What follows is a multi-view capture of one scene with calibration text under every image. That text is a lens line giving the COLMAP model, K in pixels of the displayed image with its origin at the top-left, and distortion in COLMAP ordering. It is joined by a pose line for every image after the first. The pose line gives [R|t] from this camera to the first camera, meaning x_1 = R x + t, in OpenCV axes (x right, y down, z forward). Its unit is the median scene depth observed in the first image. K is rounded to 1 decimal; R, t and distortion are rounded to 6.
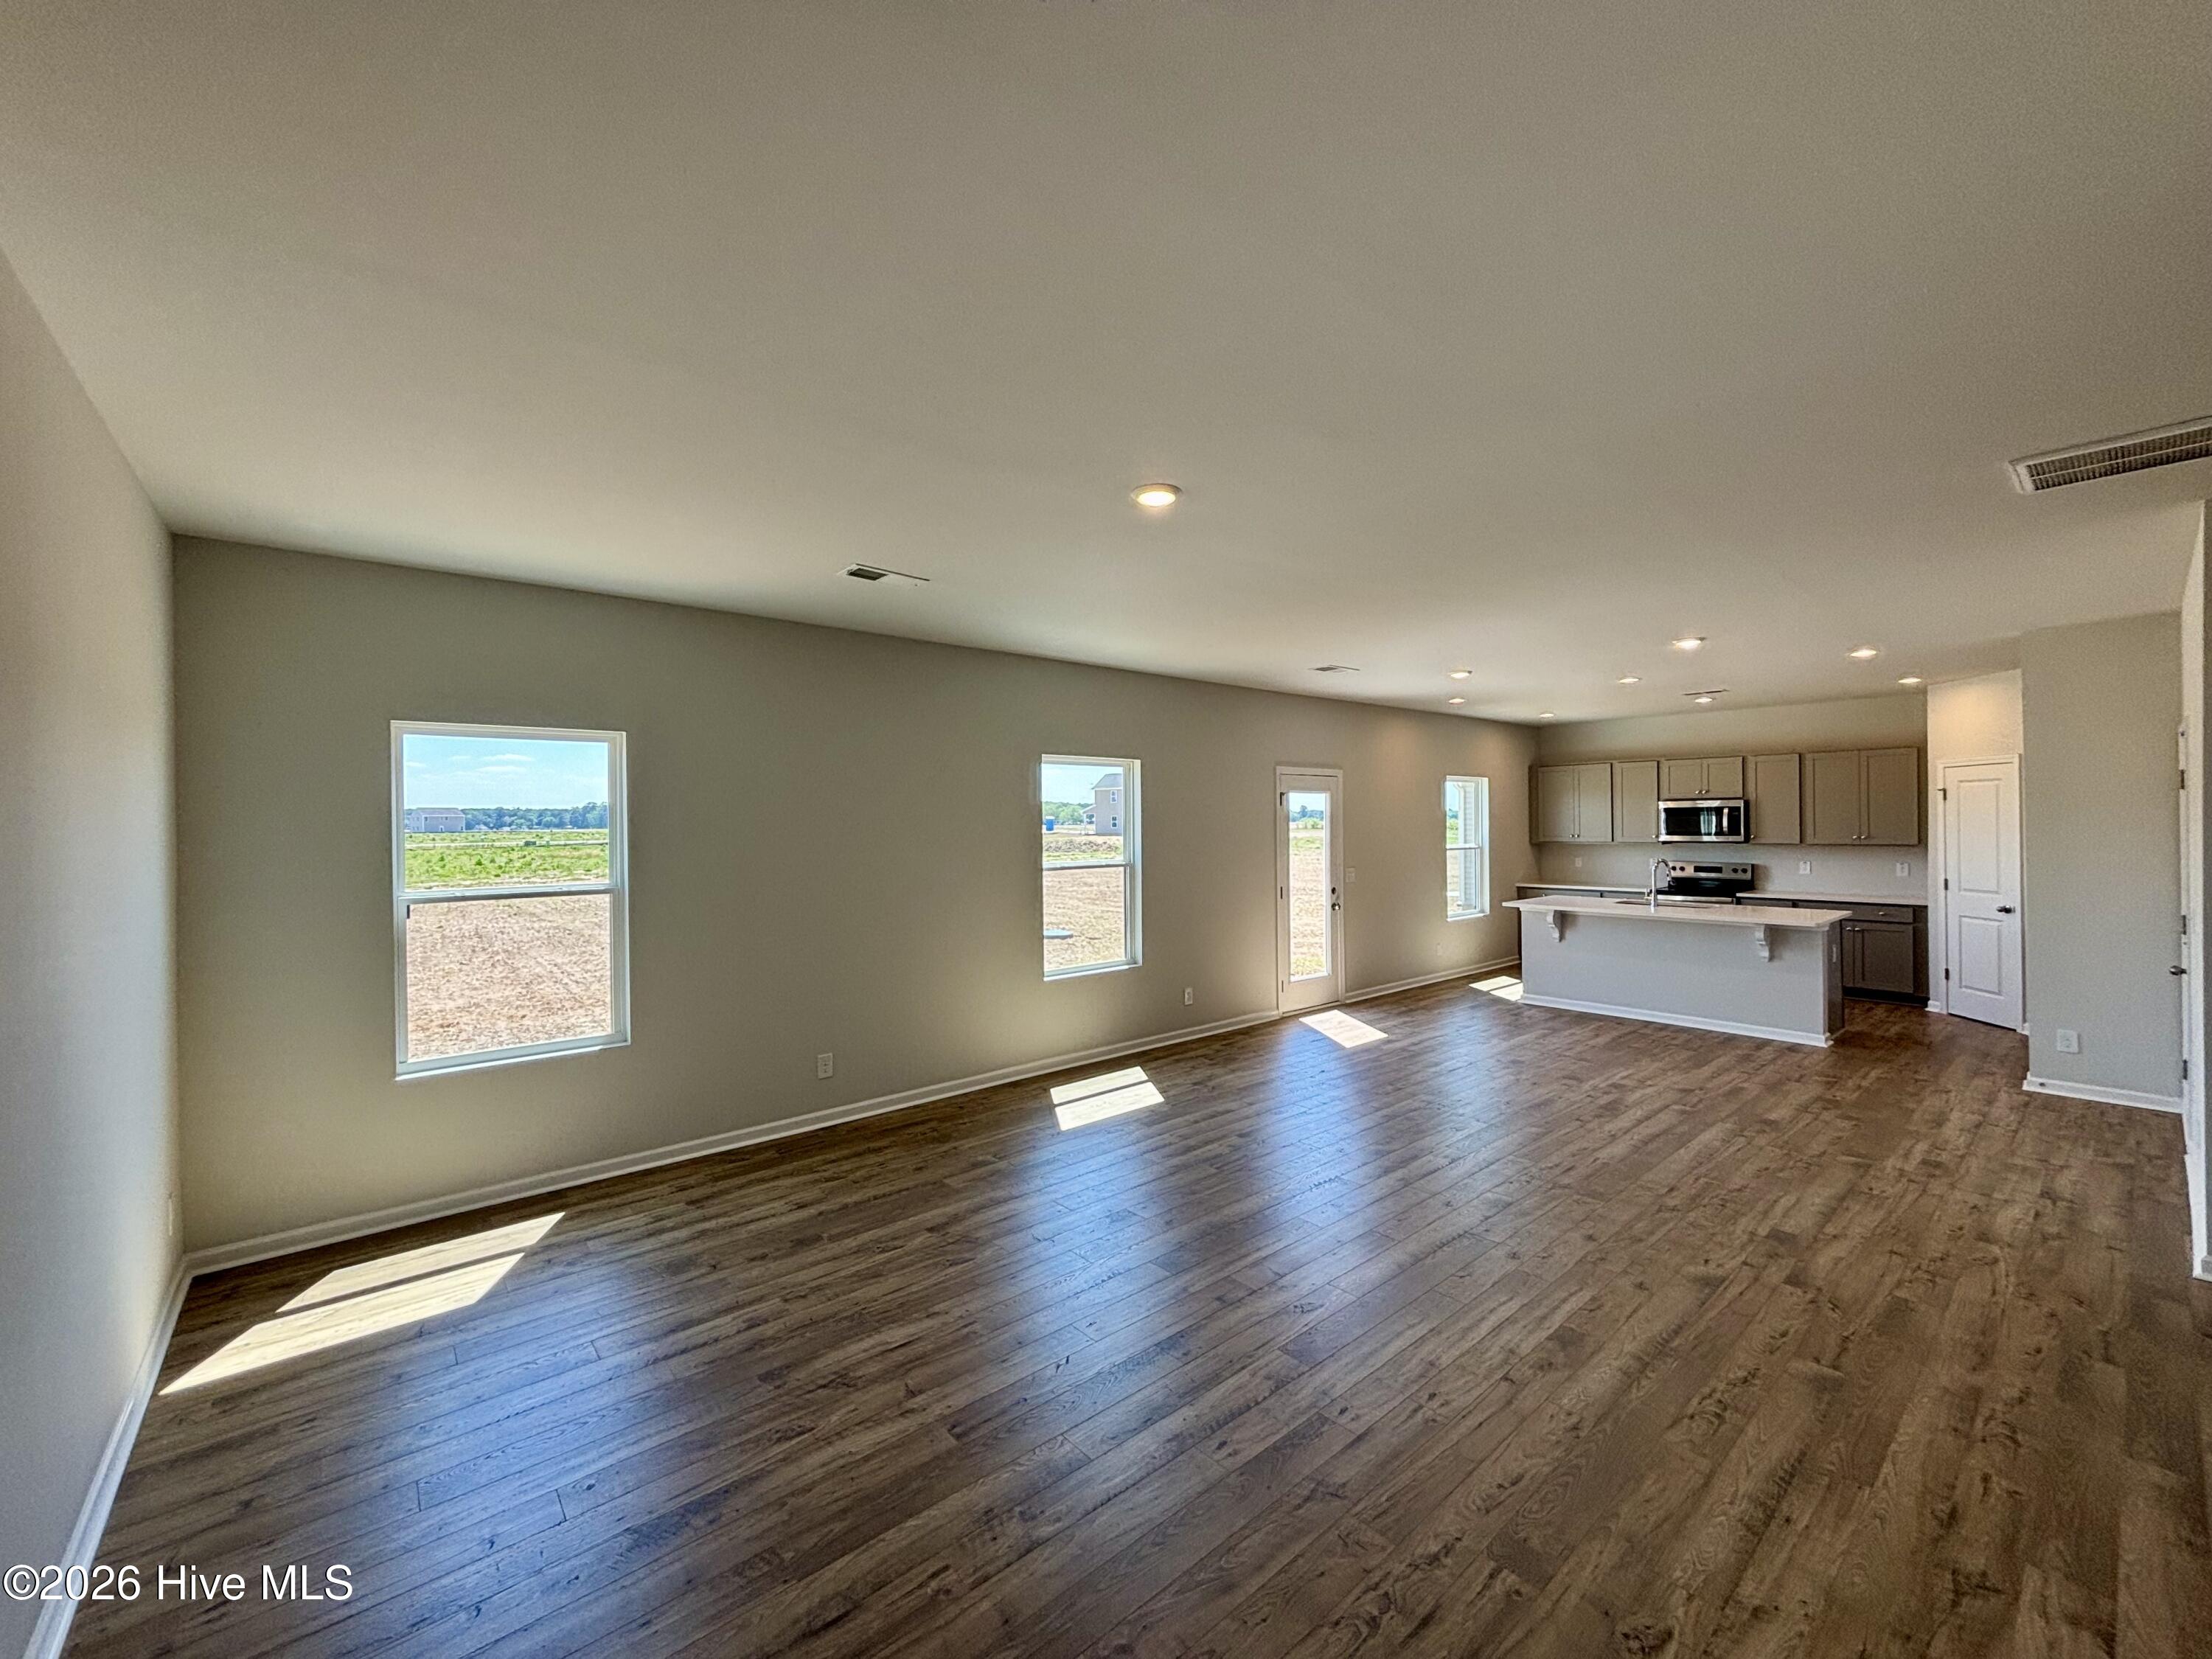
lens RADIAL K [[892.5, 0, 1115.1], [0, 892.5, 808.2], [0, 0, 1]] dist [-0.001373, 0.000509]
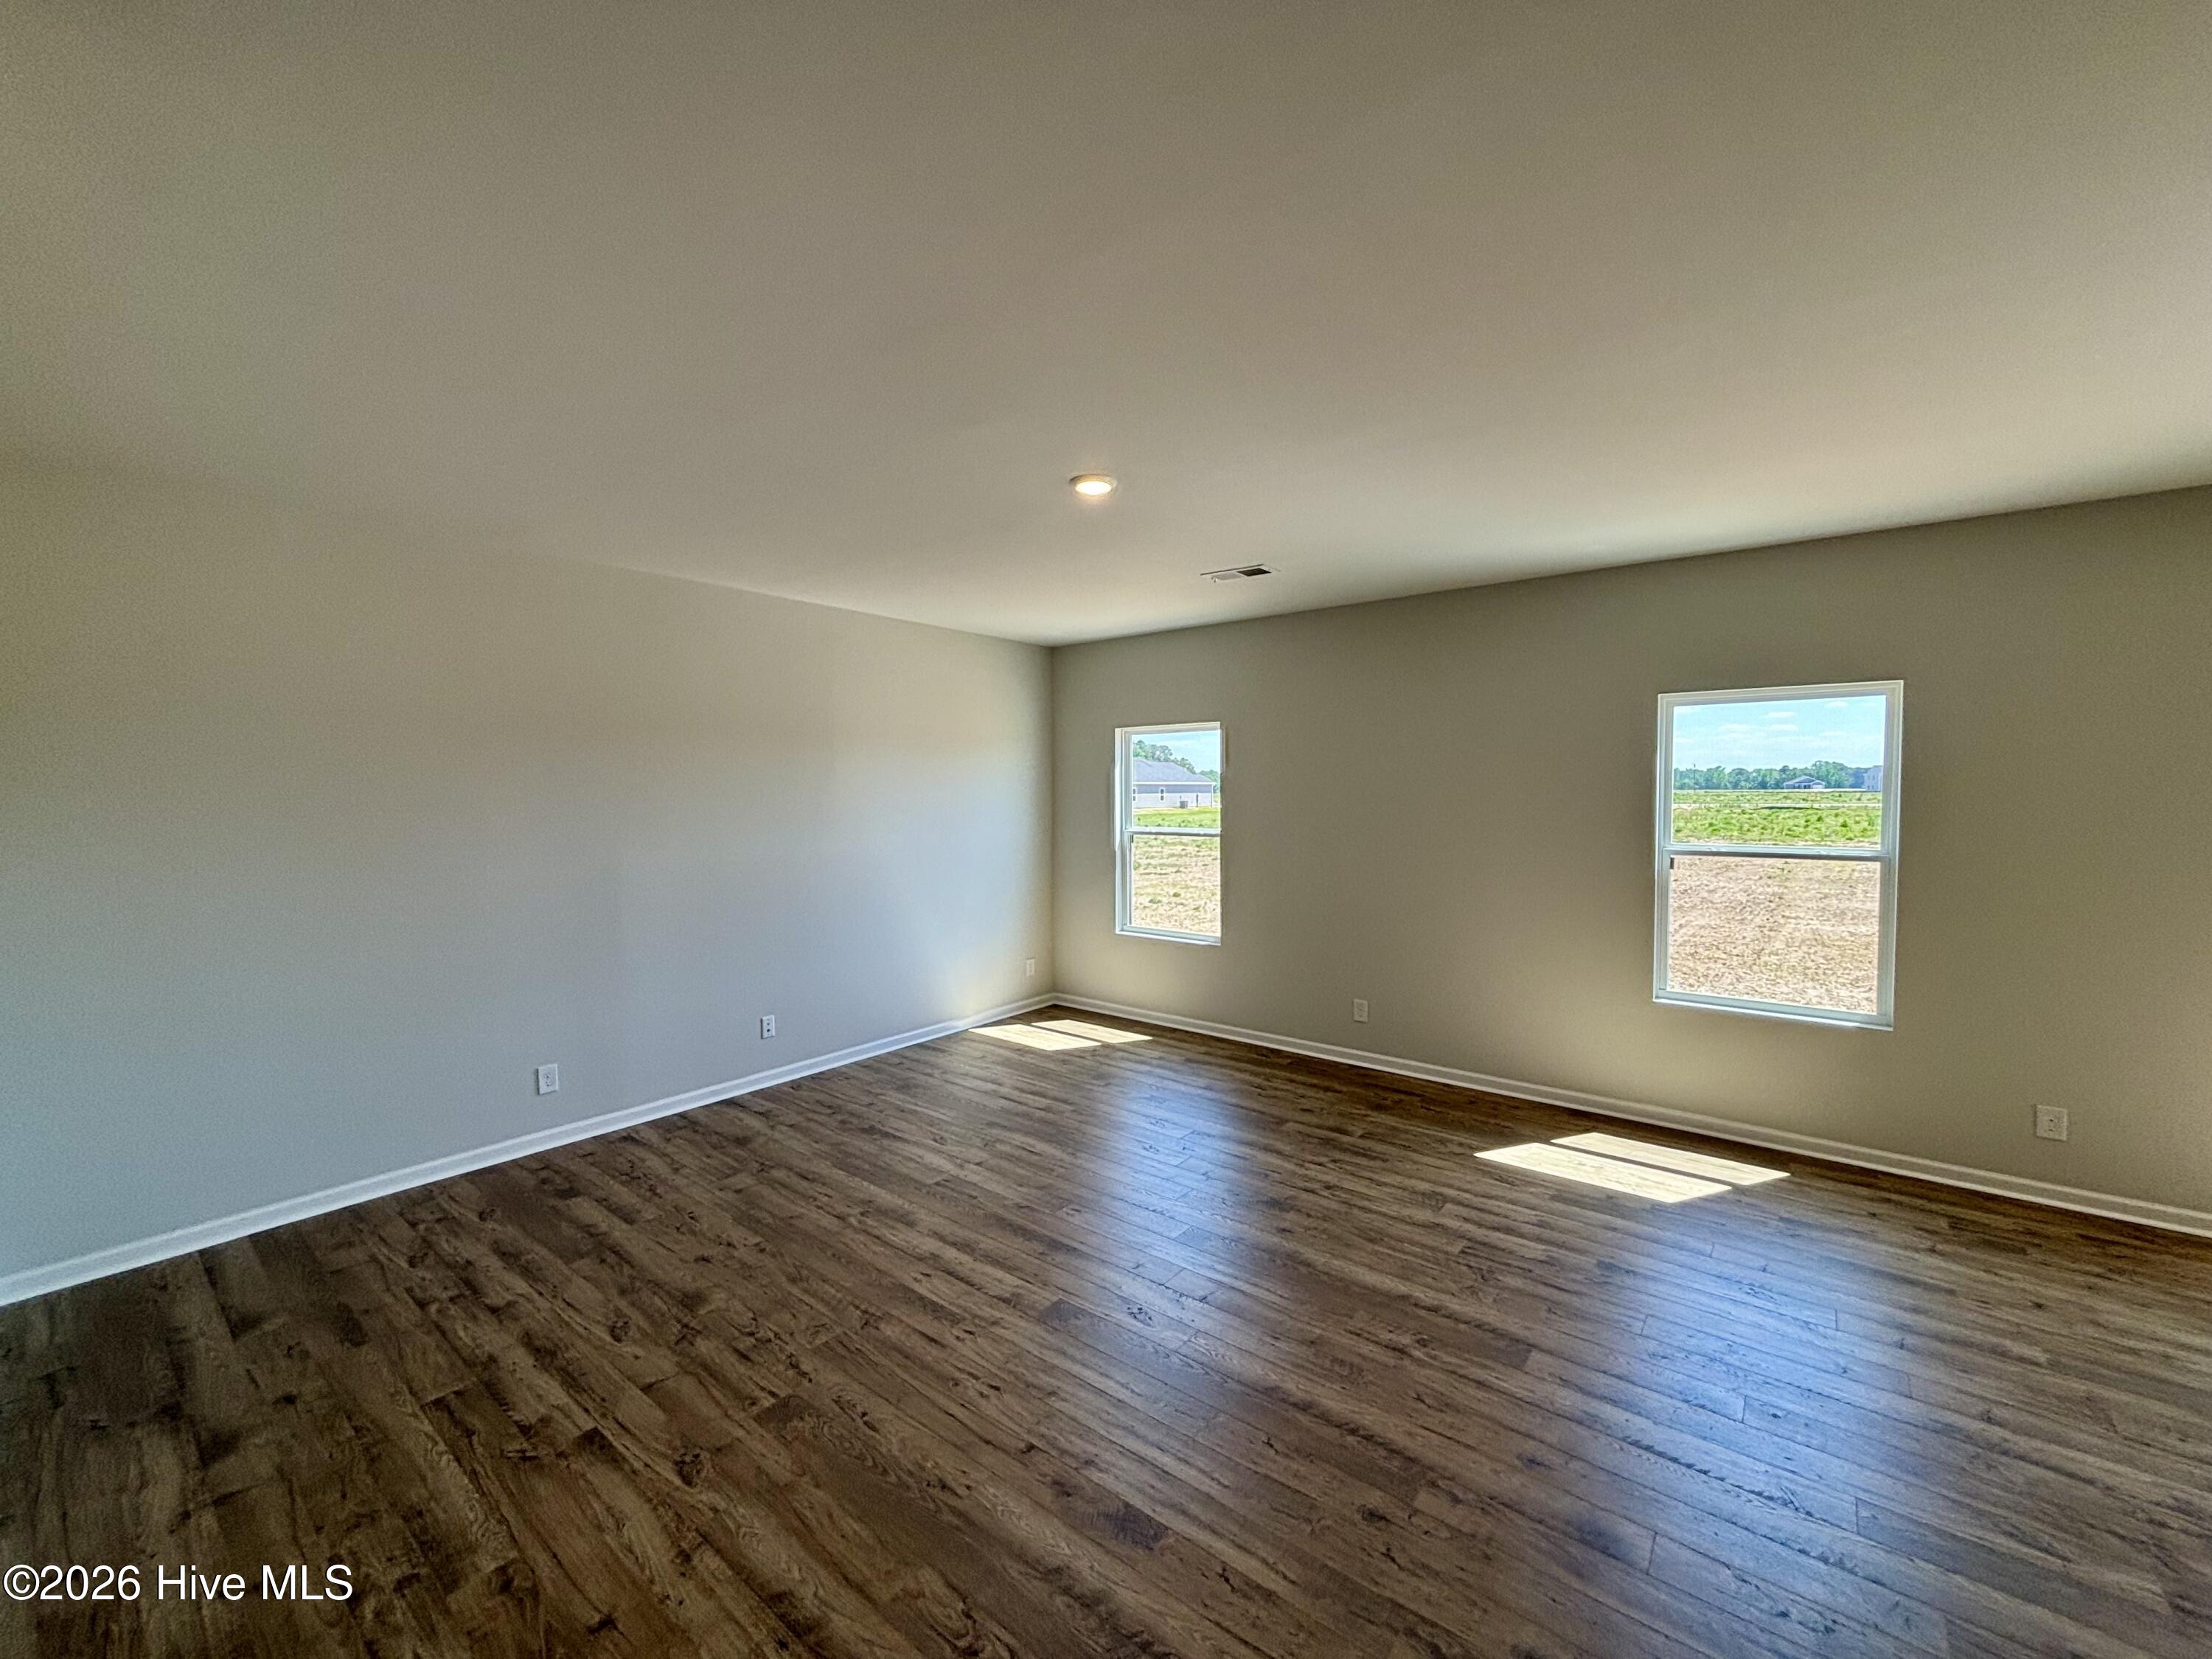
lens RADIAL K [[892.5, 0, 1092.3], [0, 892.5, 807.6], [0, 0, 1]] dist [-0.001373, 0.000509]
pose [[0.175534, 0.029338, -0.984036, 0.801255], [0.015804, 0.999343, 0.032613, 0.000566], [0.984346, -0.021276, 0.174955, 0.579670]]
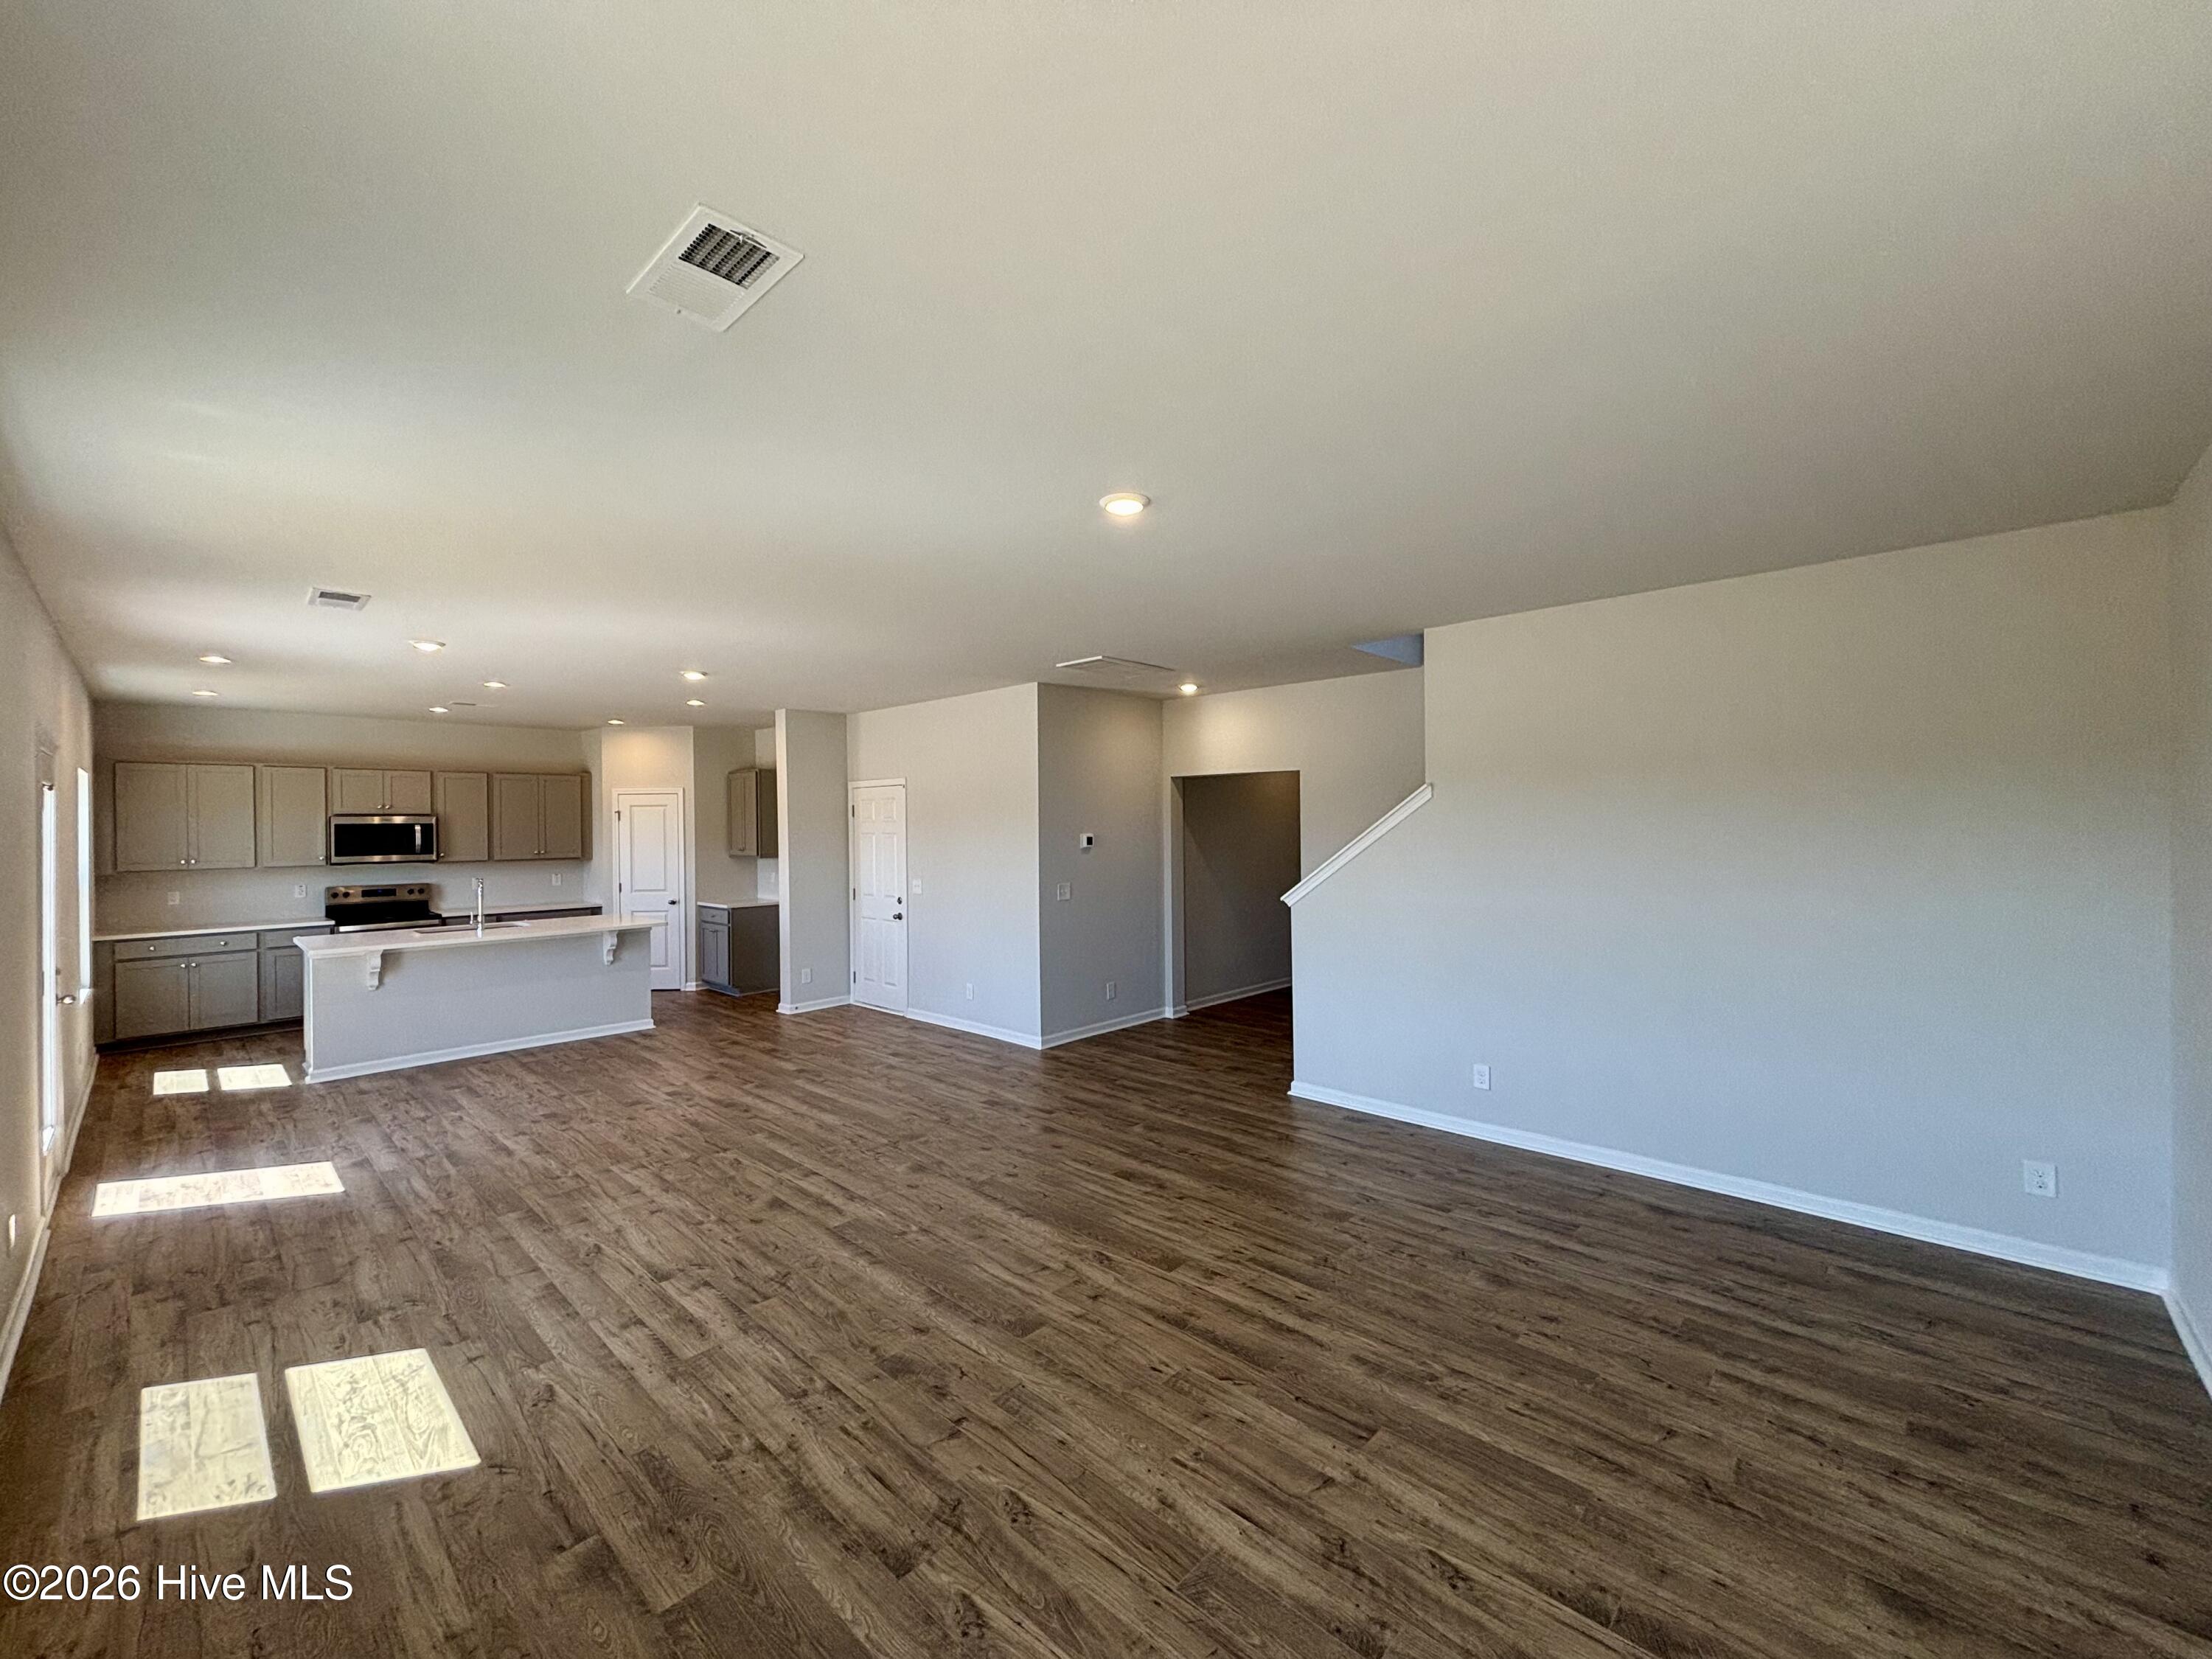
lens RADIAL K [[892.5, 0, 1086.1], [0, 892.5, 800.0], [0, 0, 1]] dist [-0.001373, 0.000509]
pose [[-0.089308, 0.037614, 0.995294, -0.682349], [-0.003133, 0.999271, -0.038045, 0.013534], [-0.995999, -0.006516, -0.089125, 0.816946]]
